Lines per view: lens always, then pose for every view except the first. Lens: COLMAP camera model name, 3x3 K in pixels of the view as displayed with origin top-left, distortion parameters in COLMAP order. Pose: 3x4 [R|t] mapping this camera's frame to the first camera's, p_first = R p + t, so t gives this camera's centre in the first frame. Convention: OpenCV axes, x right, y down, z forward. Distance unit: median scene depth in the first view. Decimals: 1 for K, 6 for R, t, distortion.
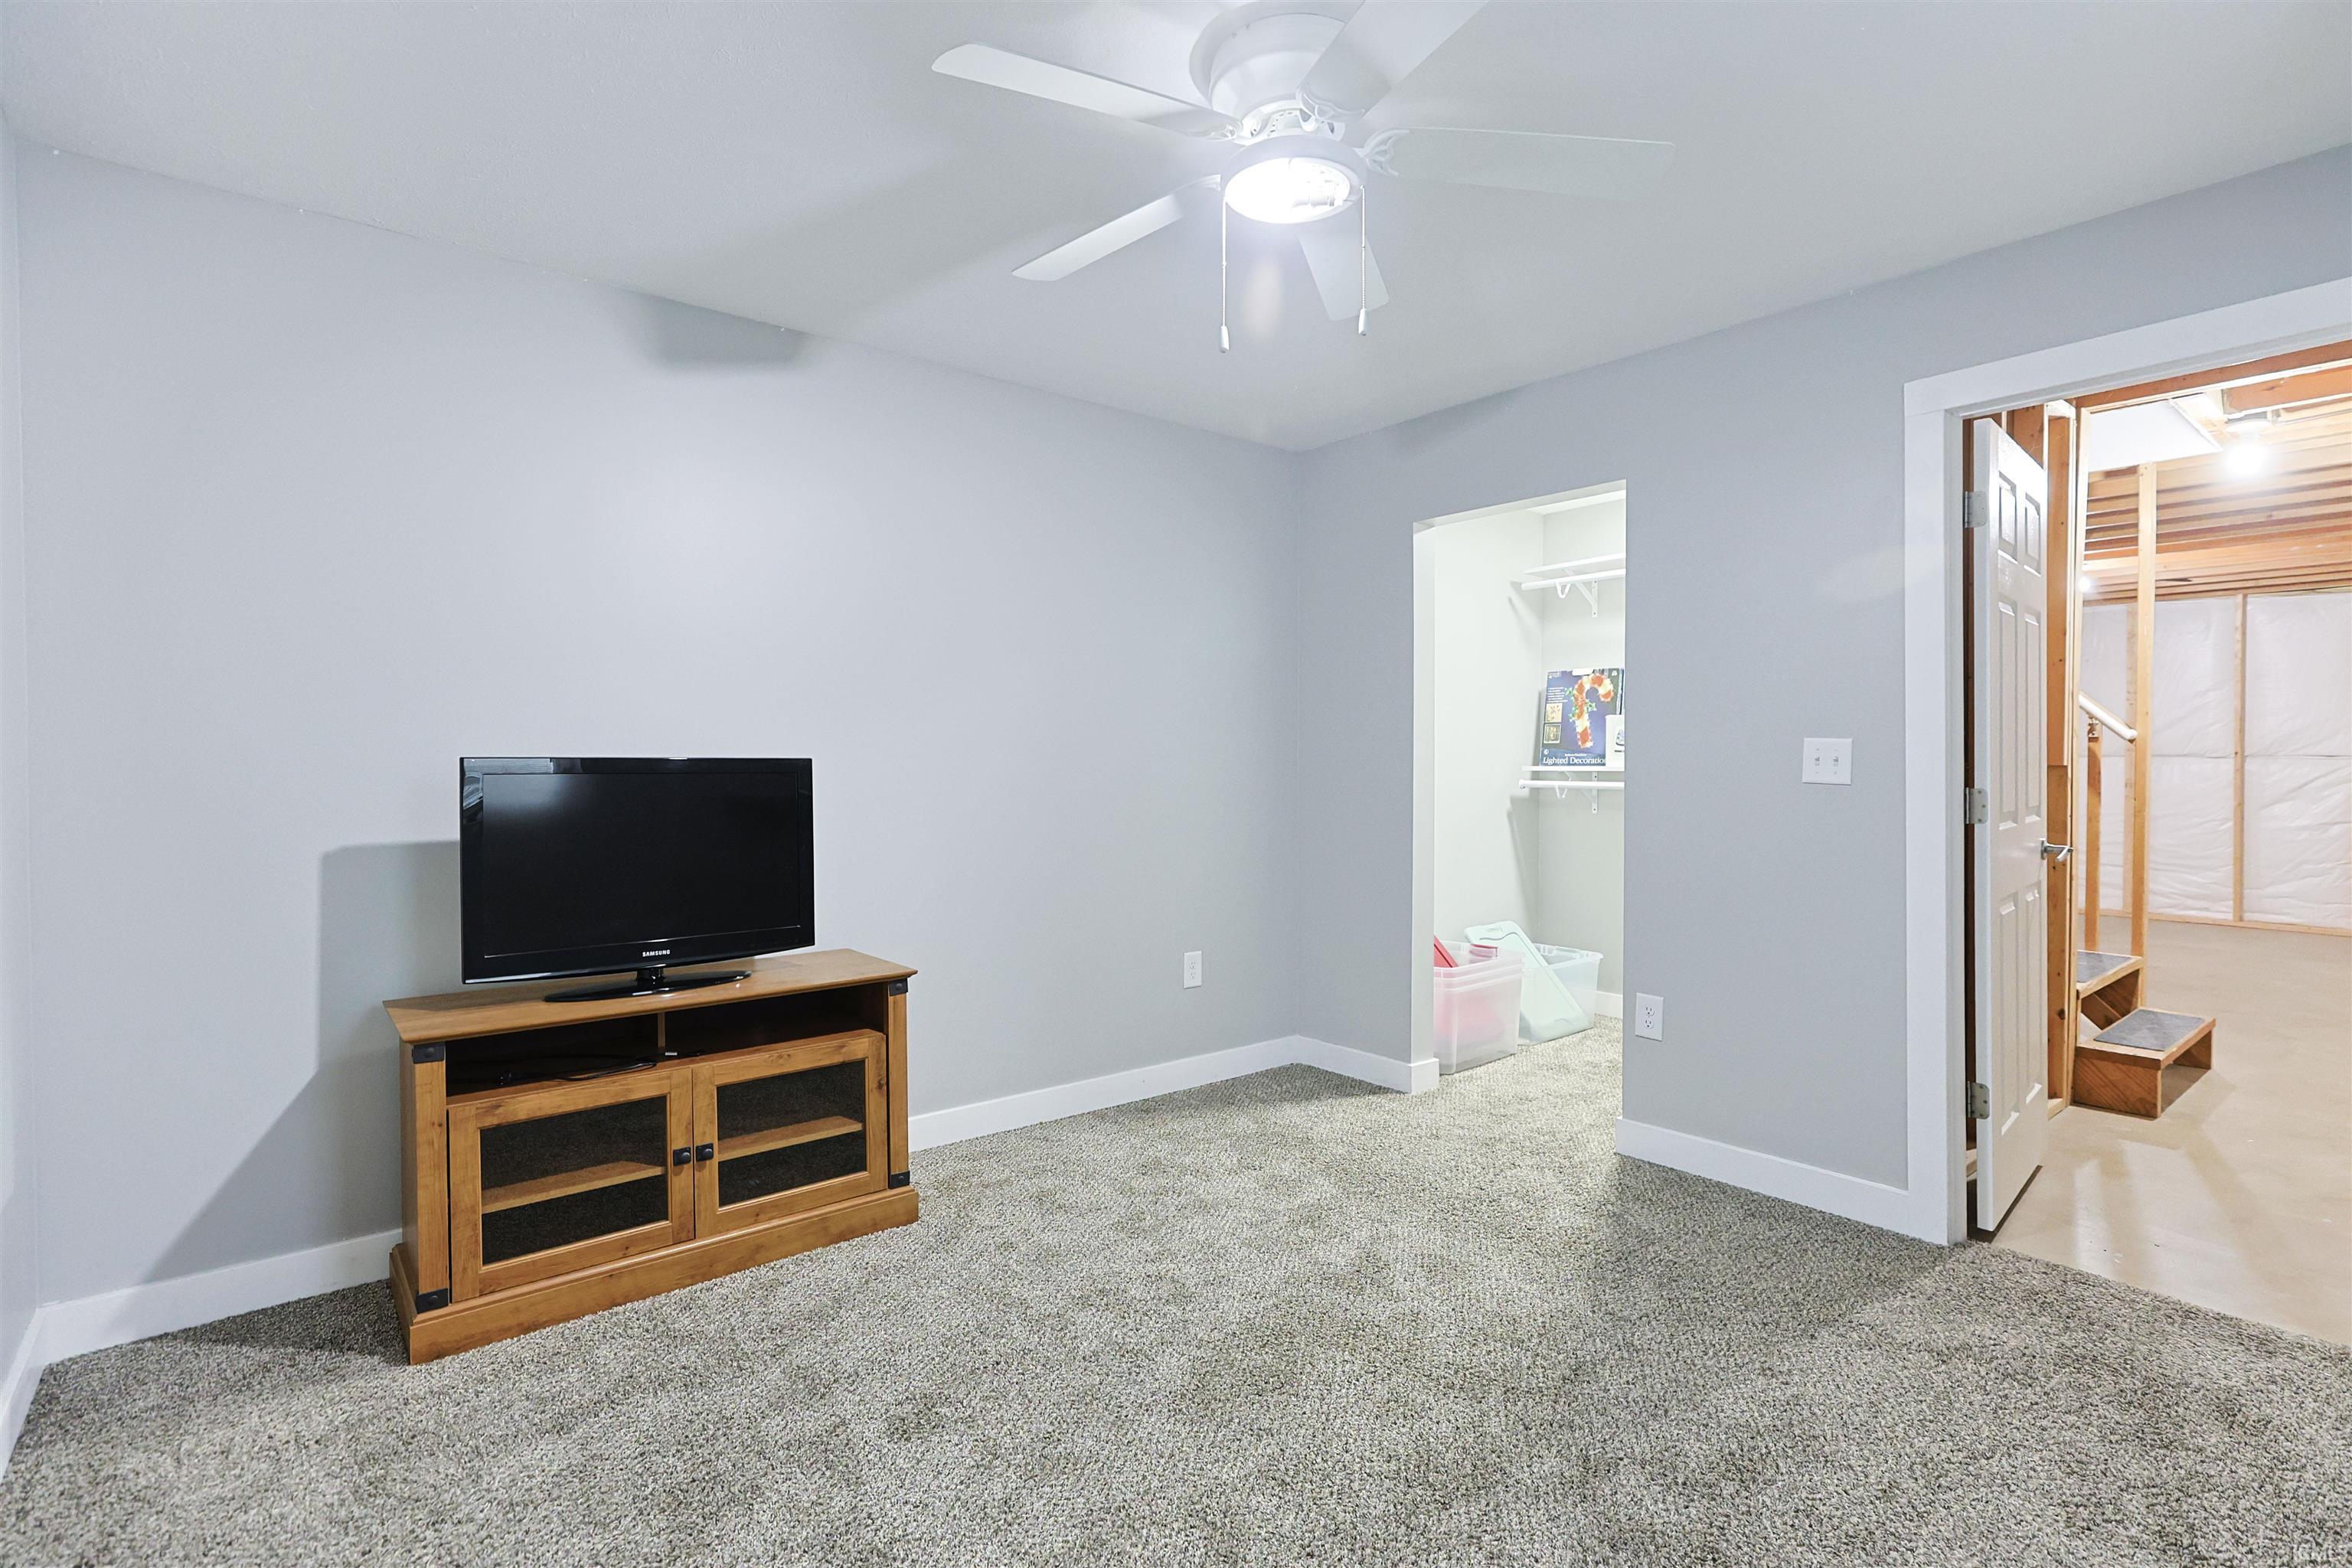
lens RADIAL K [[1125.5, 0, 1186.2], [0, 1125.5, 772.3], [0, 0, 1]] dist [-0.014002, 0.002653]
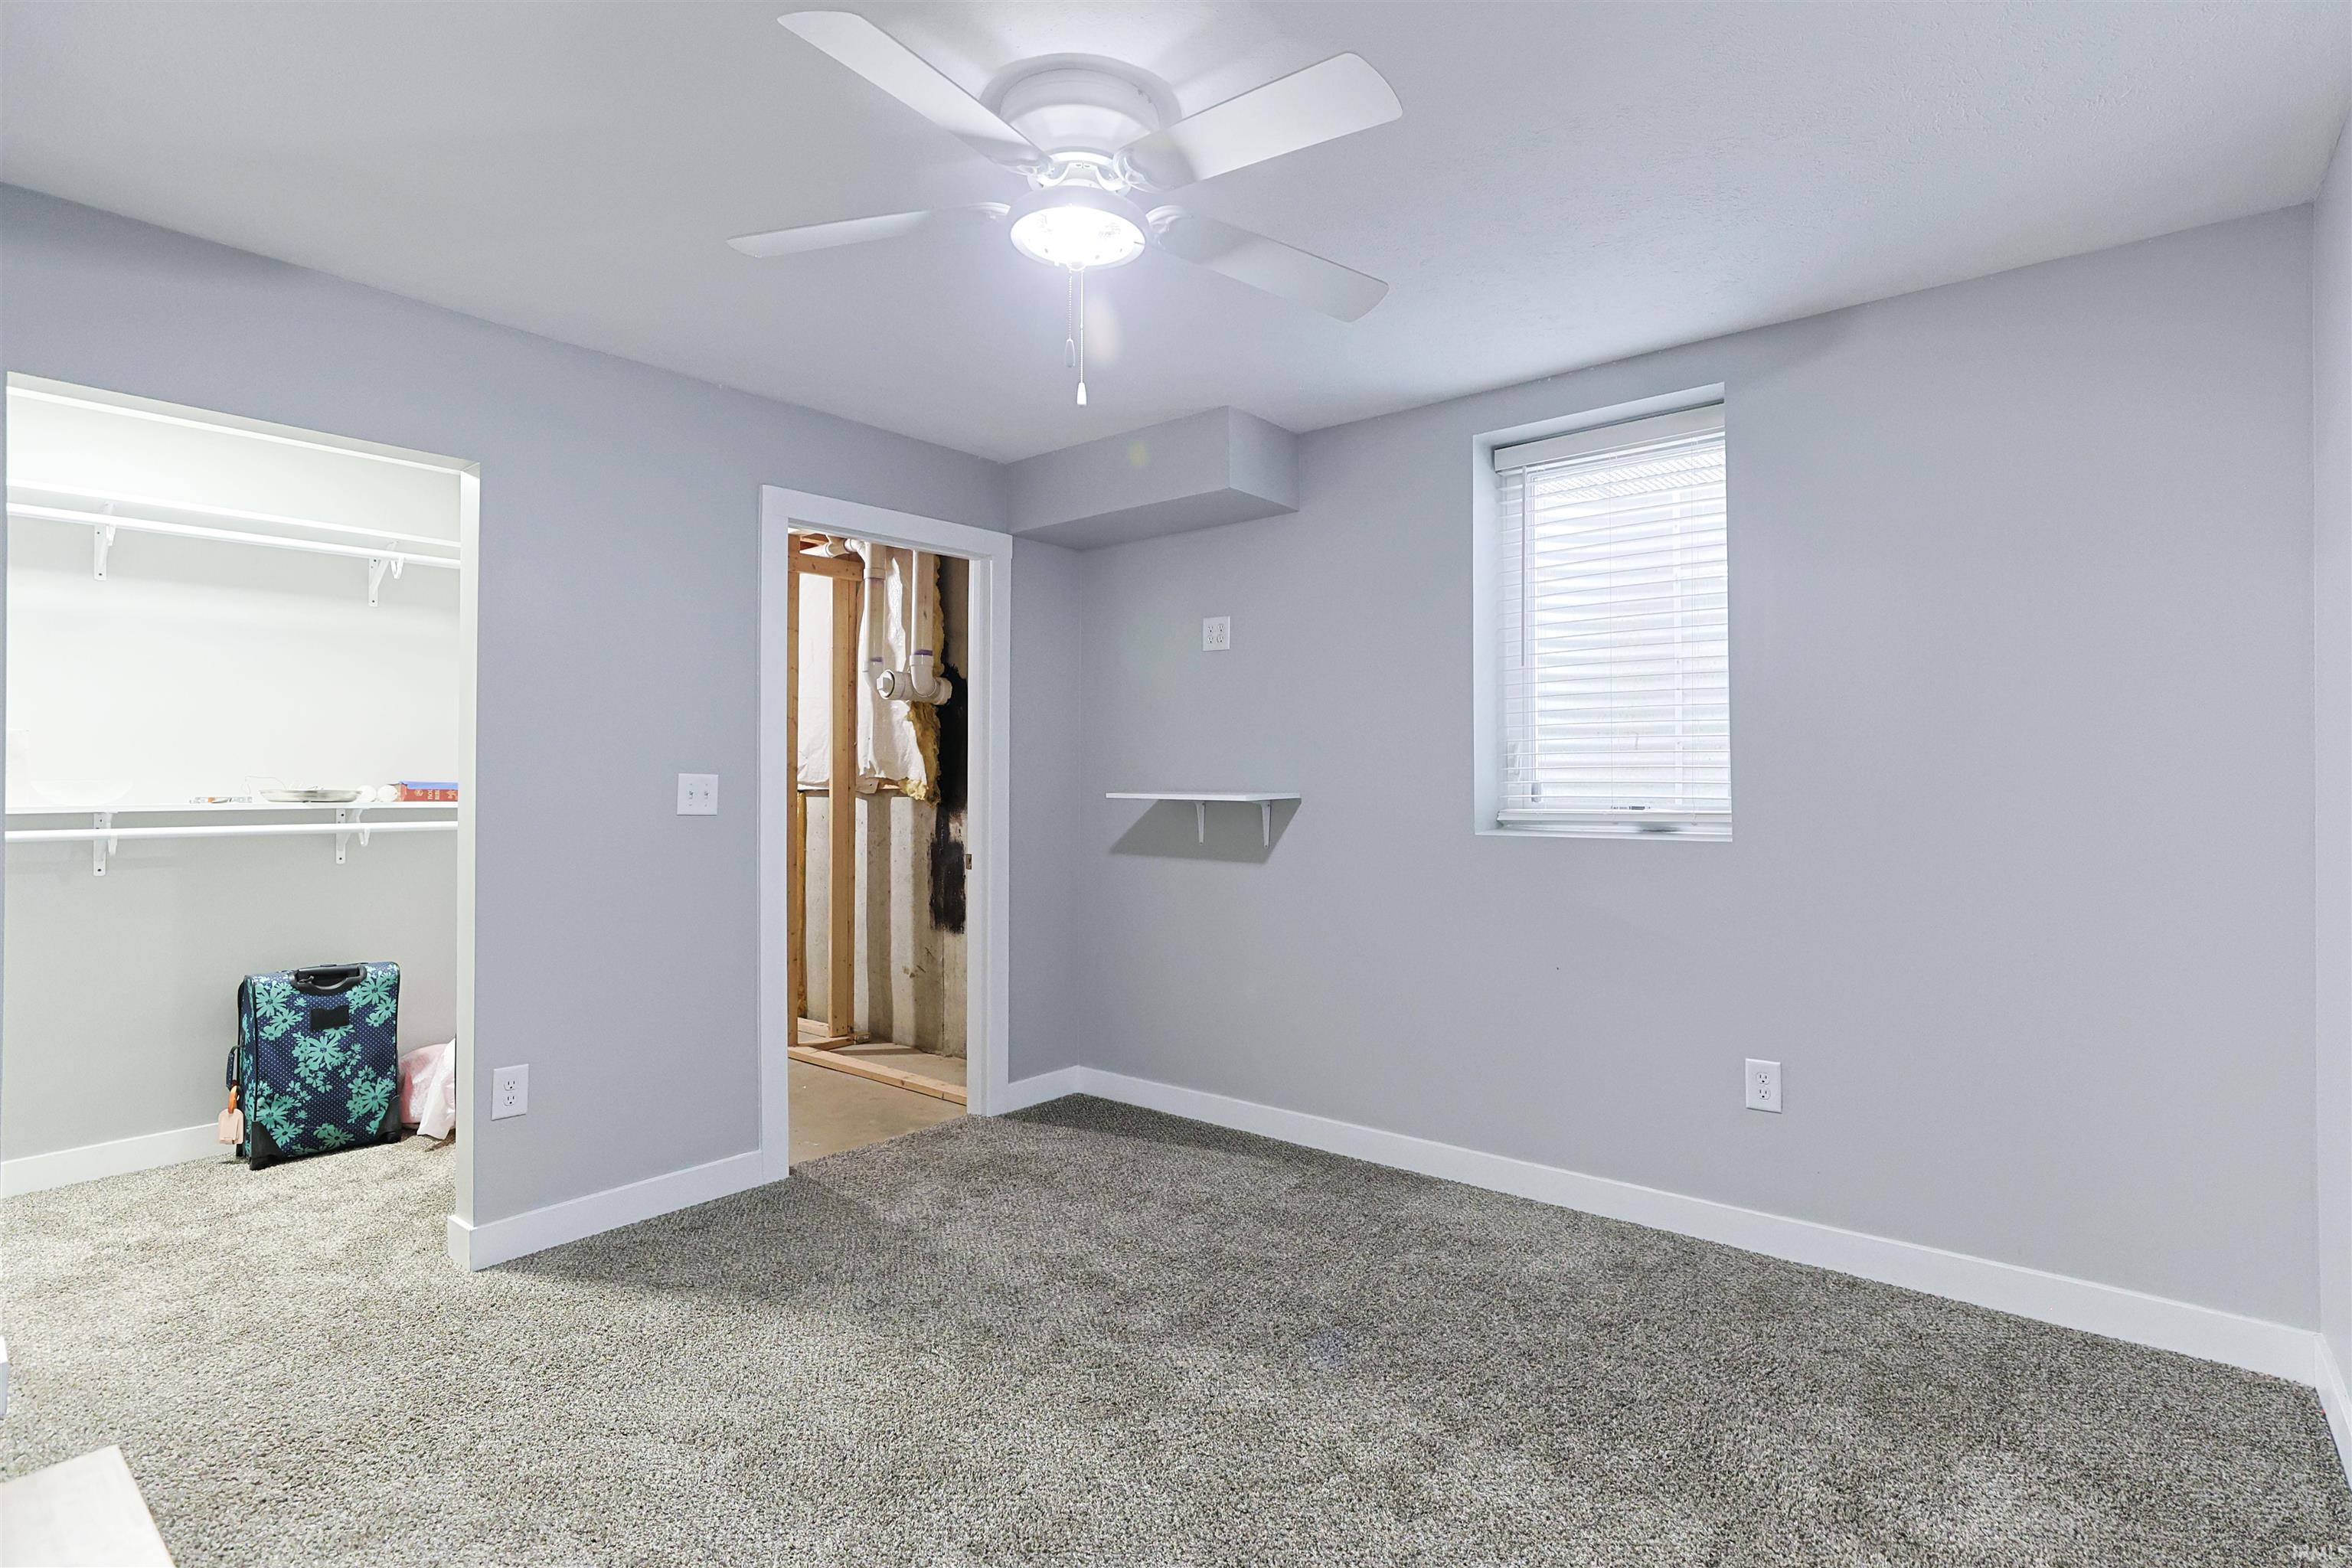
lens RADIAL K [[1125.5, 0, 1177.5], [0, 1125.5, 782.7], [0, 0, 1]] dist [-0.014002, 0.002653]
pose [[-0.189325, 0.006444, 0.981893, -0.657505], [0.018286, 0.999828, -0.003036, -0.010533], [-0.981744, 0.017380, -0.189411, 0.807984]]
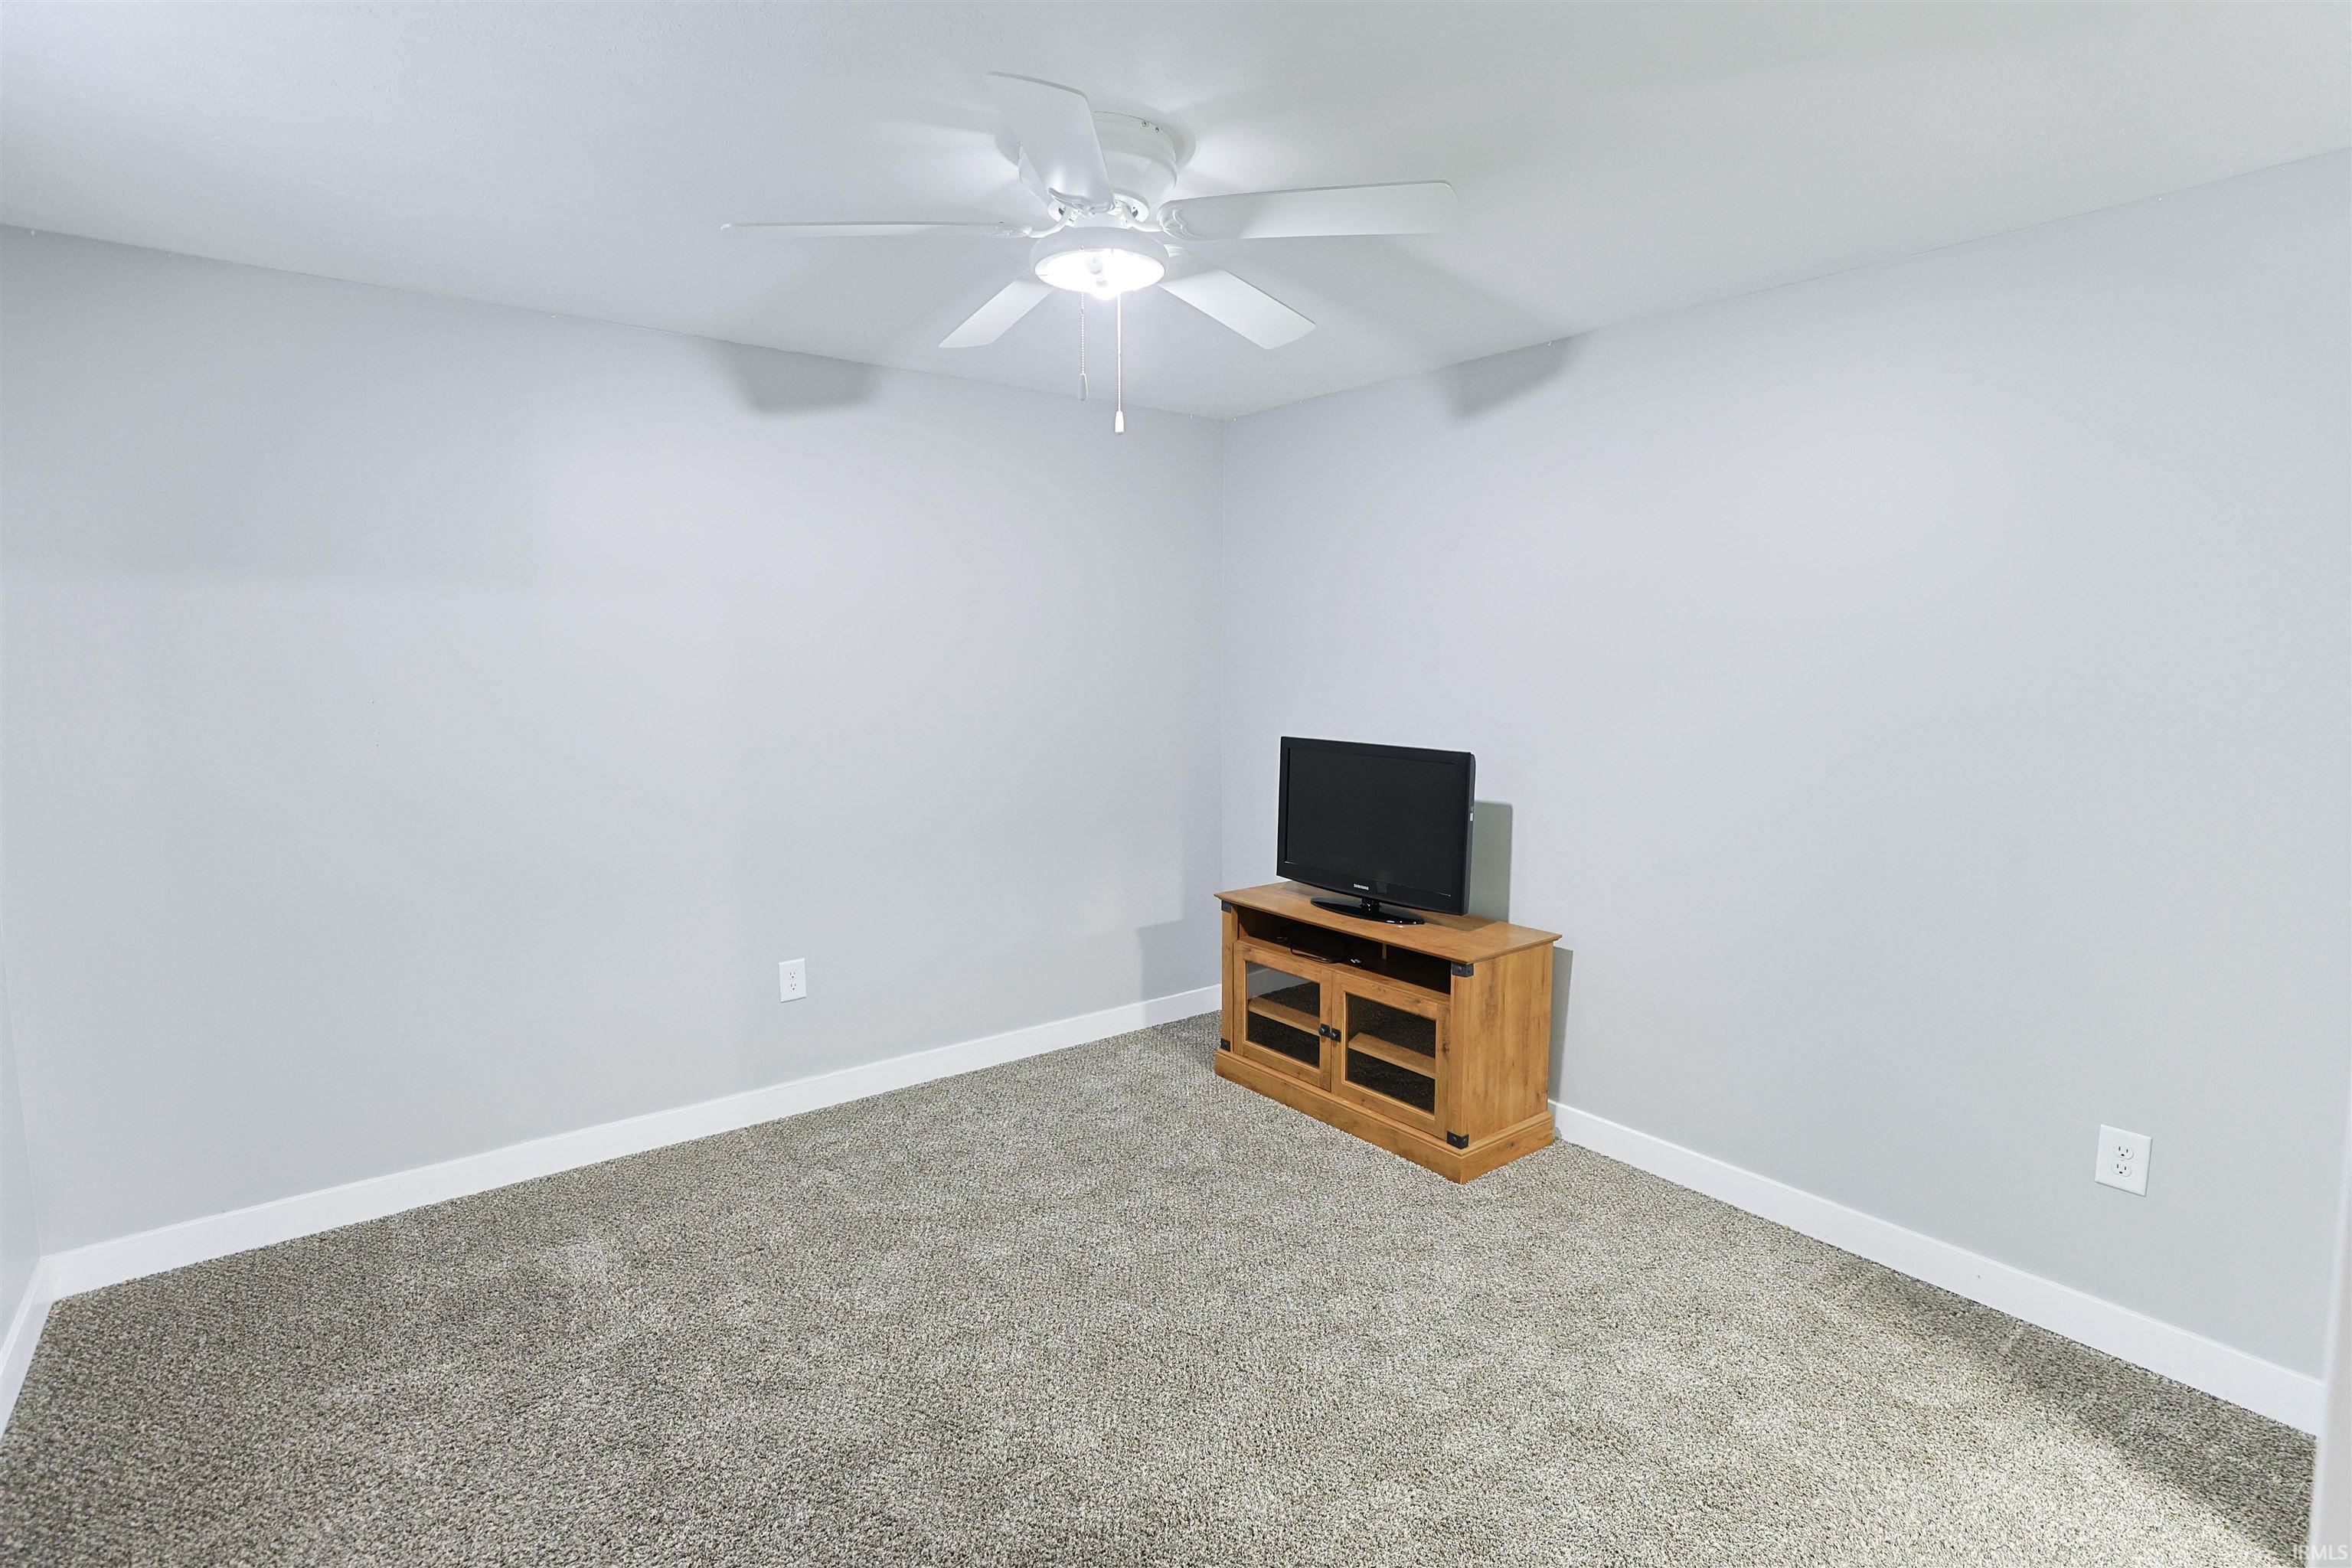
lens RADIAL K [[1125.5, 0, 1184.7], [0, 1125.5, 788.5], [0, 0, 1]] dist [-0.014002, 0.002653]
pose [[-0.046003, 0.108136, -0.993071, 0.865724], [-0.014430, 0.993948, 0.108900, -0.102784], [0.998837, 0.019340, -0.044164, 0.822457]]
